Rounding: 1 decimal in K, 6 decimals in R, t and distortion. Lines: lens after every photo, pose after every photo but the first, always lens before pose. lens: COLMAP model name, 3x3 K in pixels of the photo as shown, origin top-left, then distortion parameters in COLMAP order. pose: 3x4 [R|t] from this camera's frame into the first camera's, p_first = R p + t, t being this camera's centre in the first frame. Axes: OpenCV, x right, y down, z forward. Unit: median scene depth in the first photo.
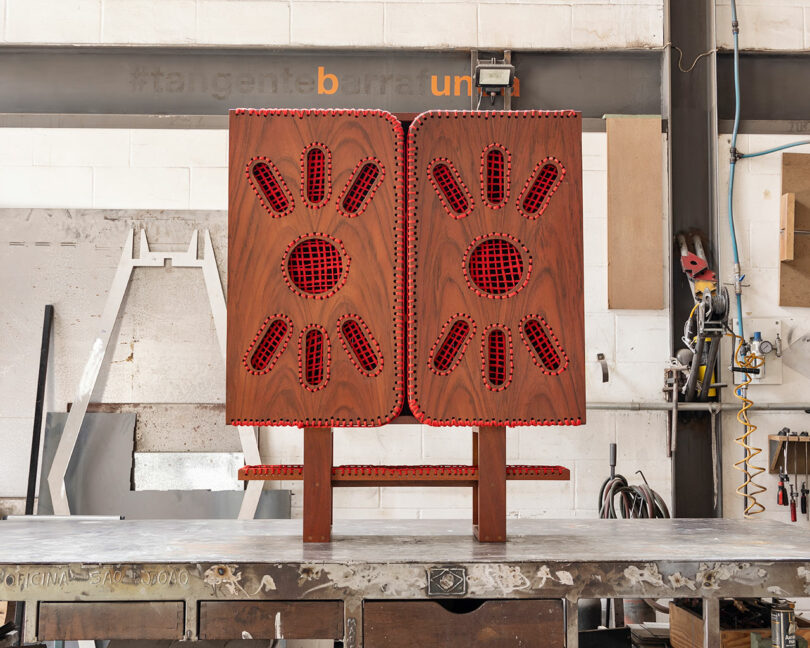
lens RADIAL K [[1267.8, 0, 405.8], [0, 1267.8, 289.8], [0, 0, 1]] dist [0.021123, 0.005498]
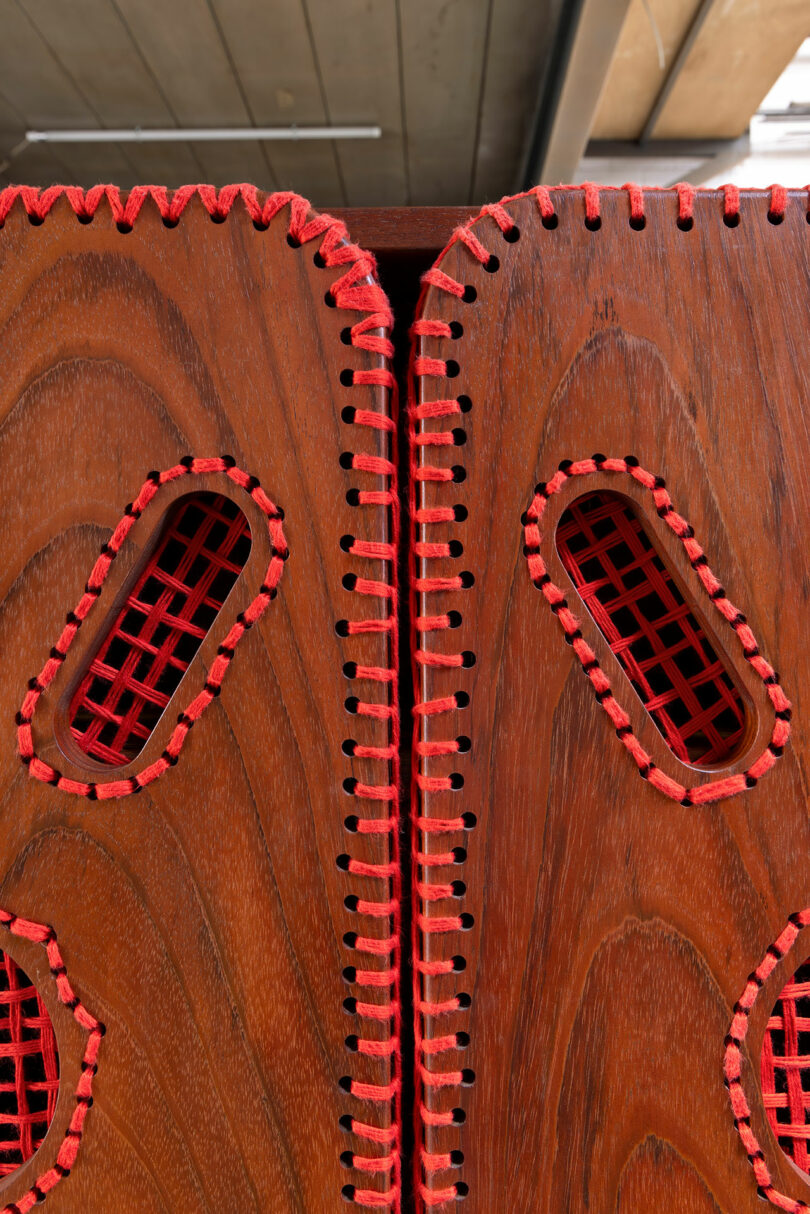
lens RADIAL K [[1113.4, 0, 405.0], [0, 1113.4, 607.0], [0, 0, 1]] dist [-0.002145, -0.001015]
pose [[0.999750, -0.007664, -0.021012, 0.003390], [0.009698, 0.995090, 0.098496, -0.098770], [0.020154, -0.098675, 0.994916, 0.843245]]
